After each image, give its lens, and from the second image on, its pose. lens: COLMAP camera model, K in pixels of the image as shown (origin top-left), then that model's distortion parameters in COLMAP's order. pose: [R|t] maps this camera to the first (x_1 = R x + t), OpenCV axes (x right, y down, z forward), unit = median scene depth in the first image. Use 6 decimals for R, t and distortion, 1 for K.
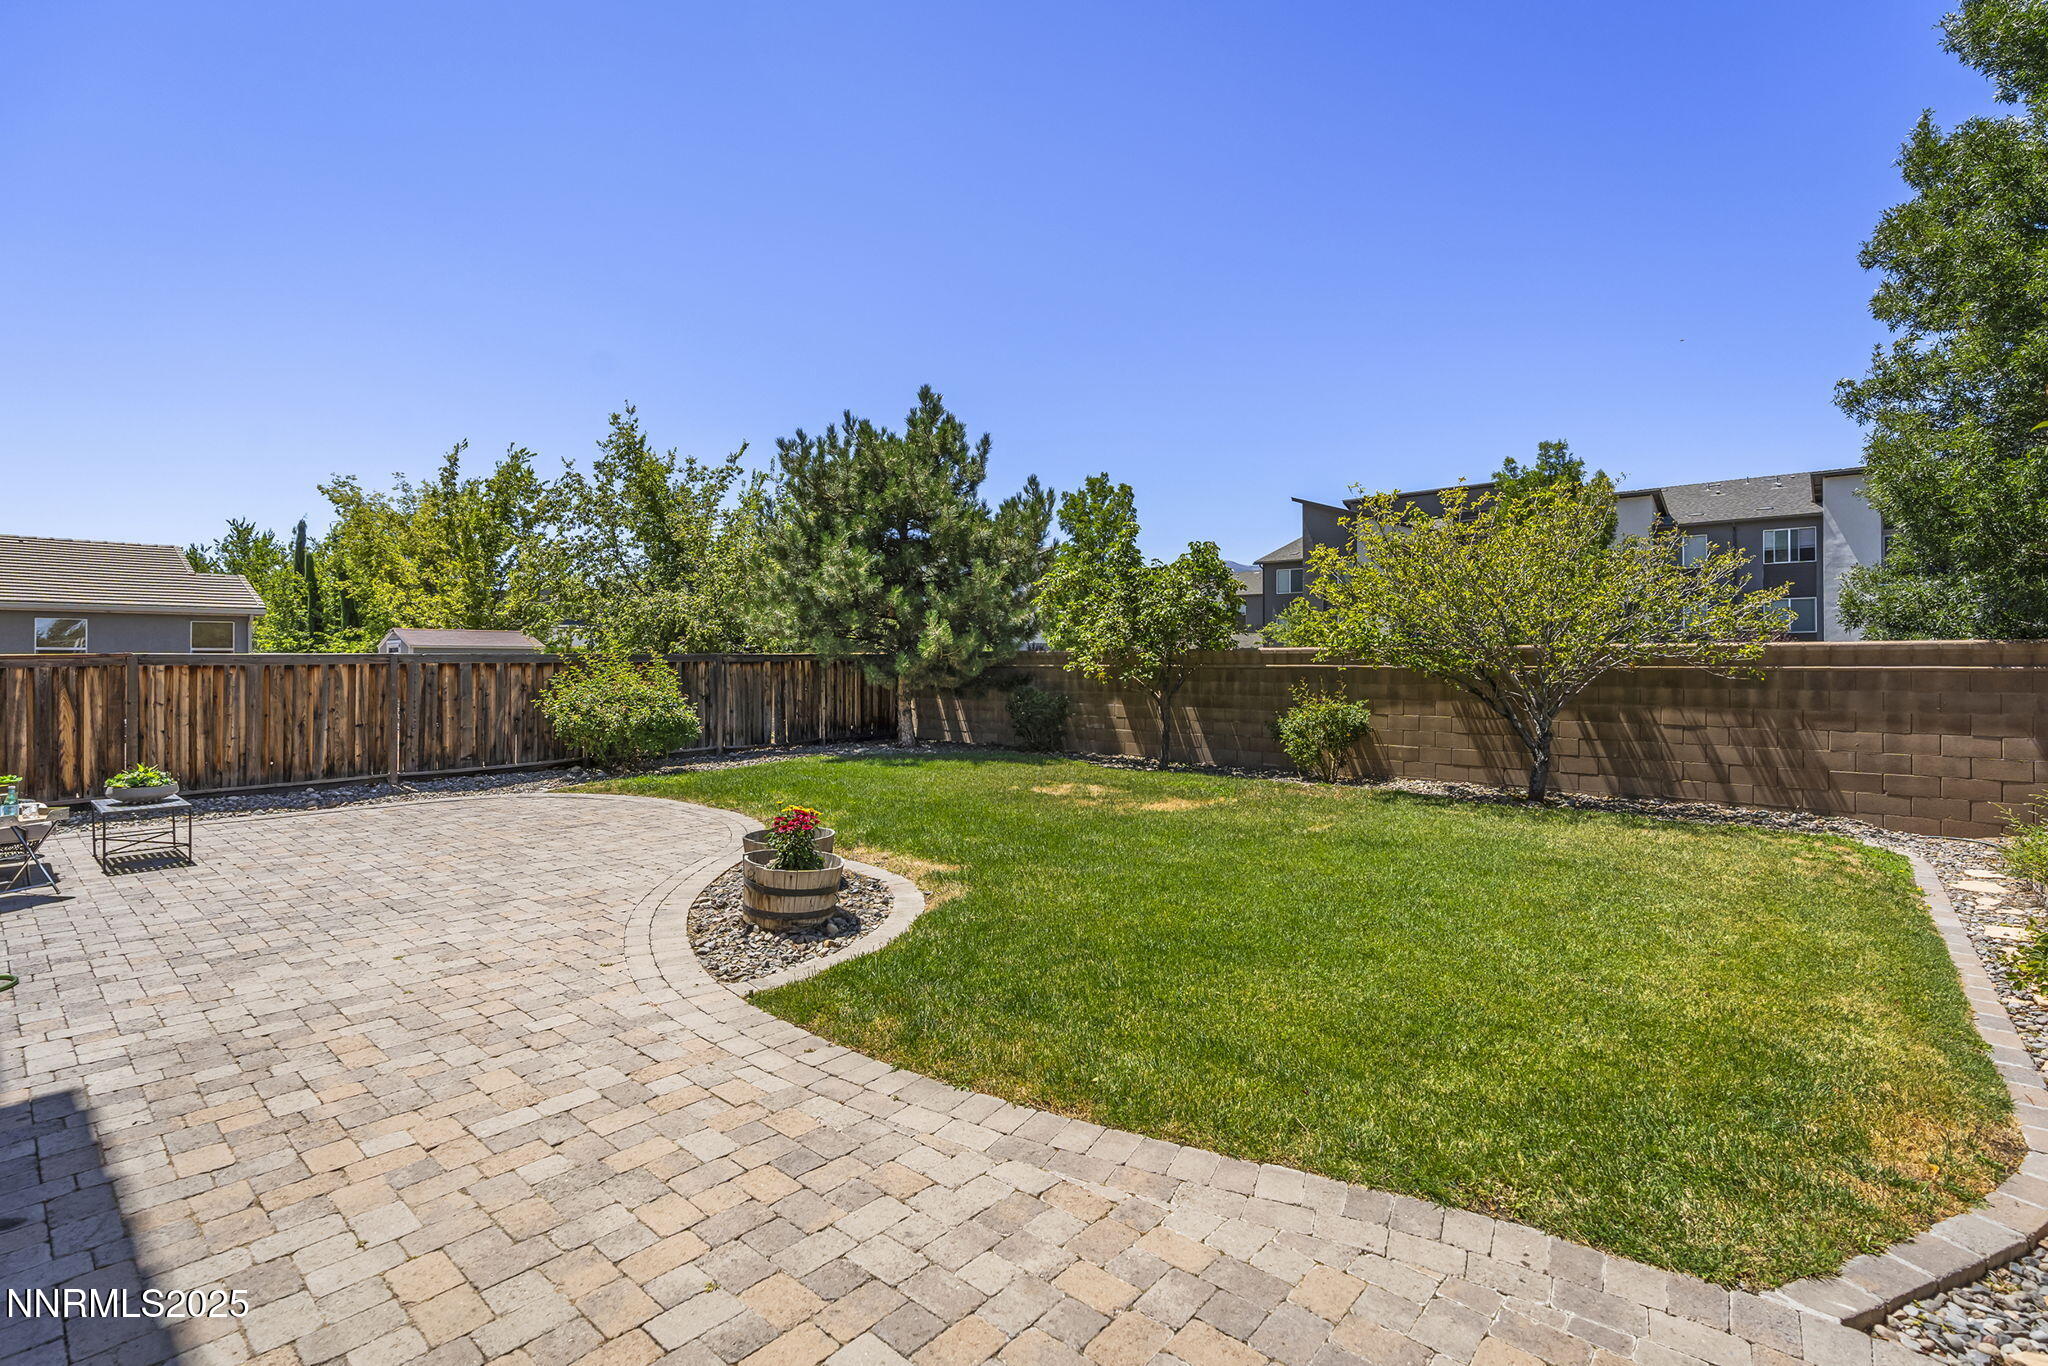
lens RADIAL K [[926.7, 0, 1022.0], [0, 926.7, 669.0], [0, 0, 1]] dist [-0.002770, 0.002345]
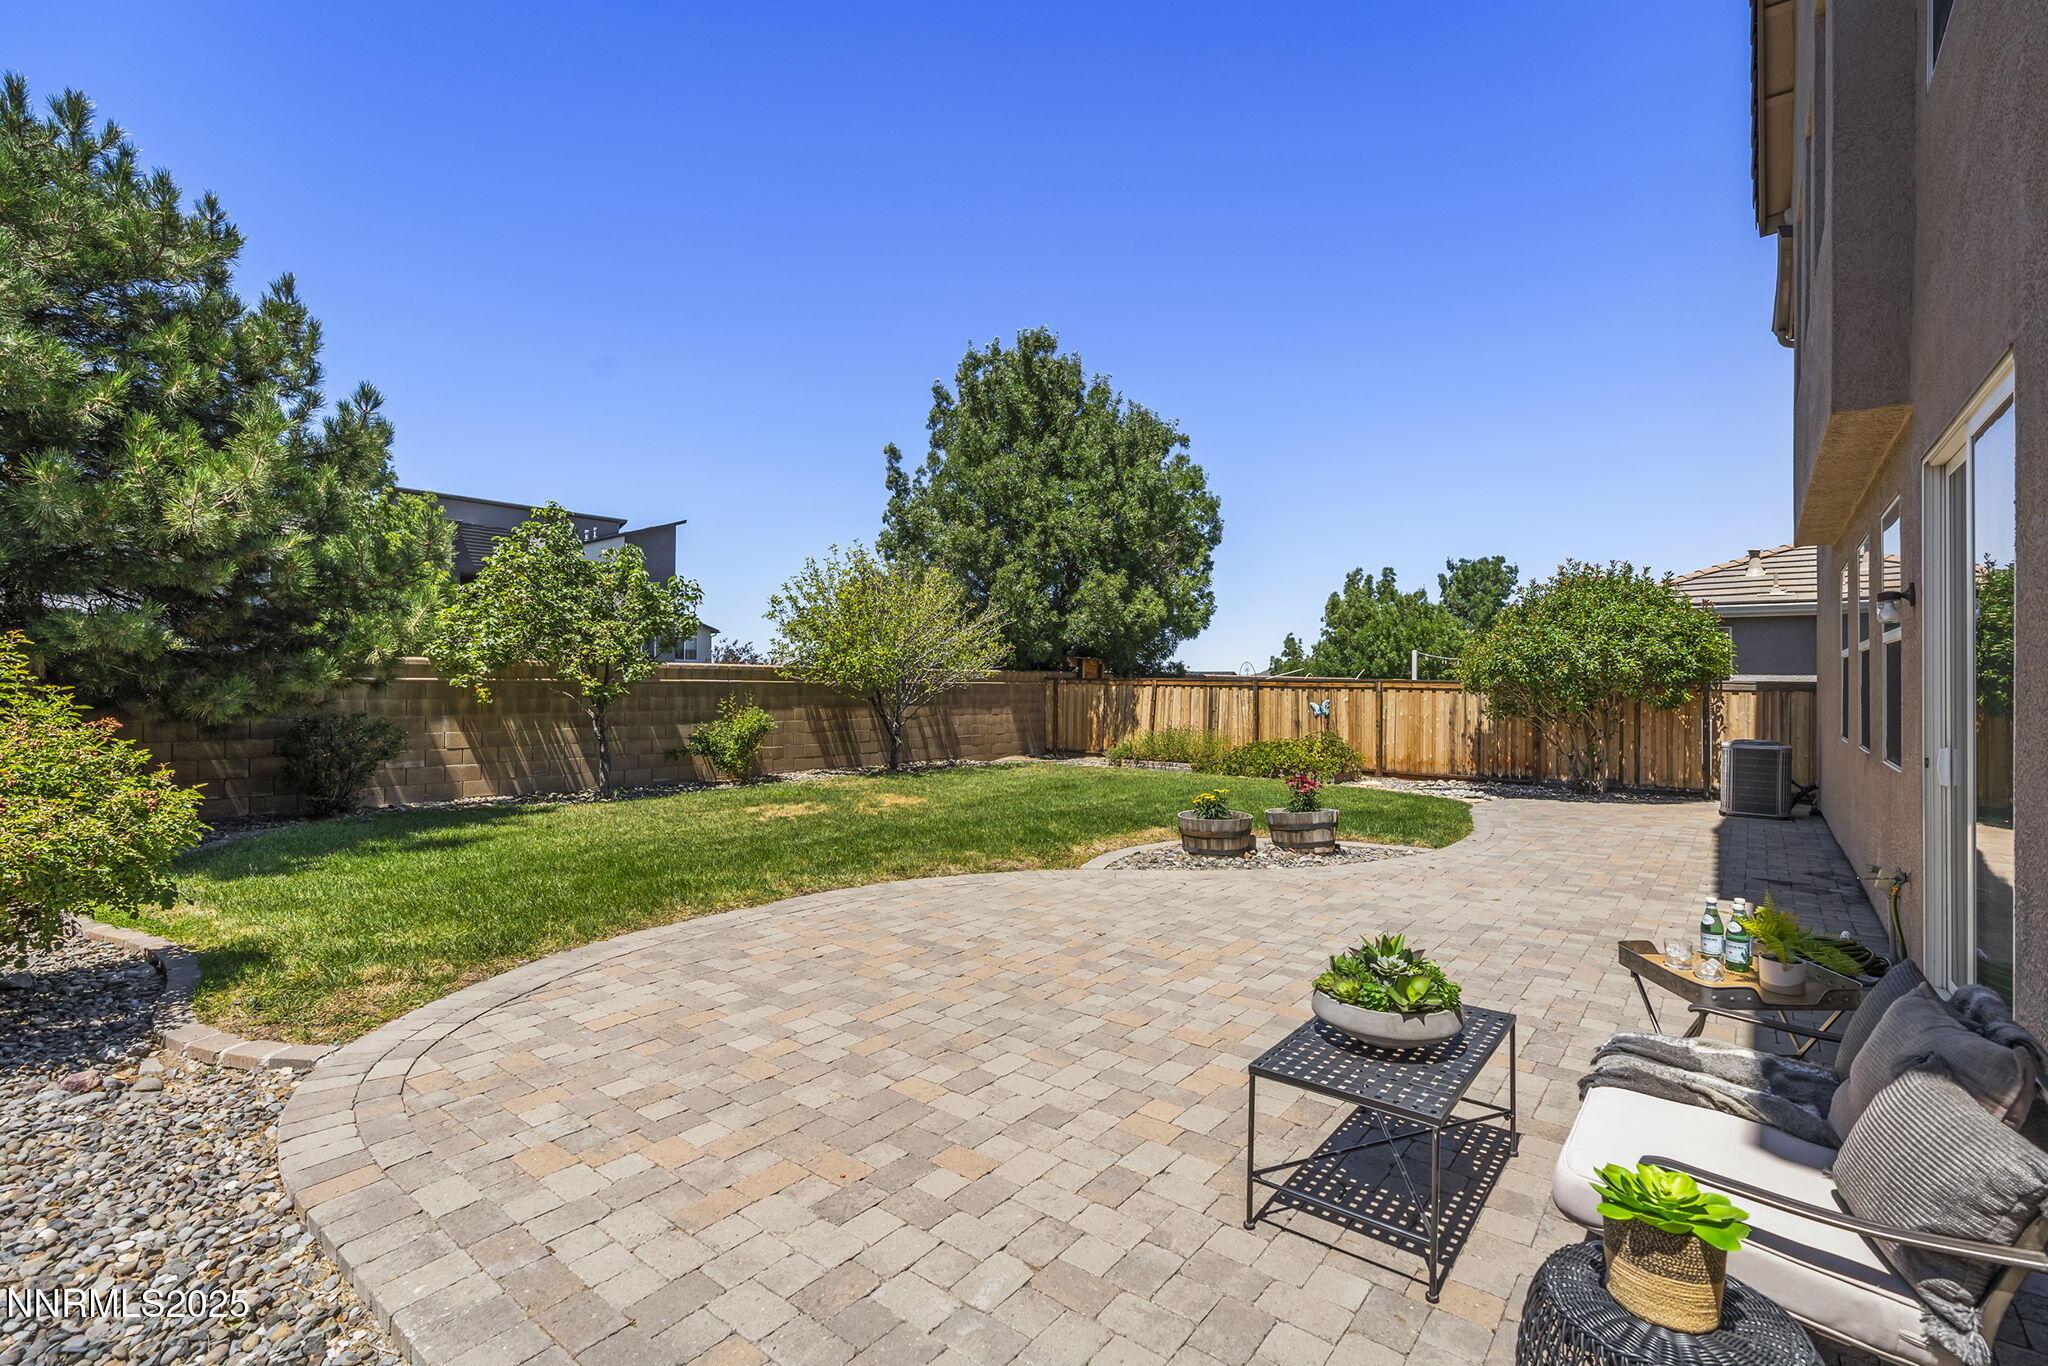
lens RADIAL K [[926.7, 0, 1026.7], [0, 926.7, 673.7], [0, 0, 1]] dist [-0.002770, 0.002345]
pose [[-0.033803, 0.007219, 0.999402, -0.750803], [-0.001868, 0.999972, -0.007286, -0.003381], [-0.999427, -0.002113, -0.033789, 0.658369]]
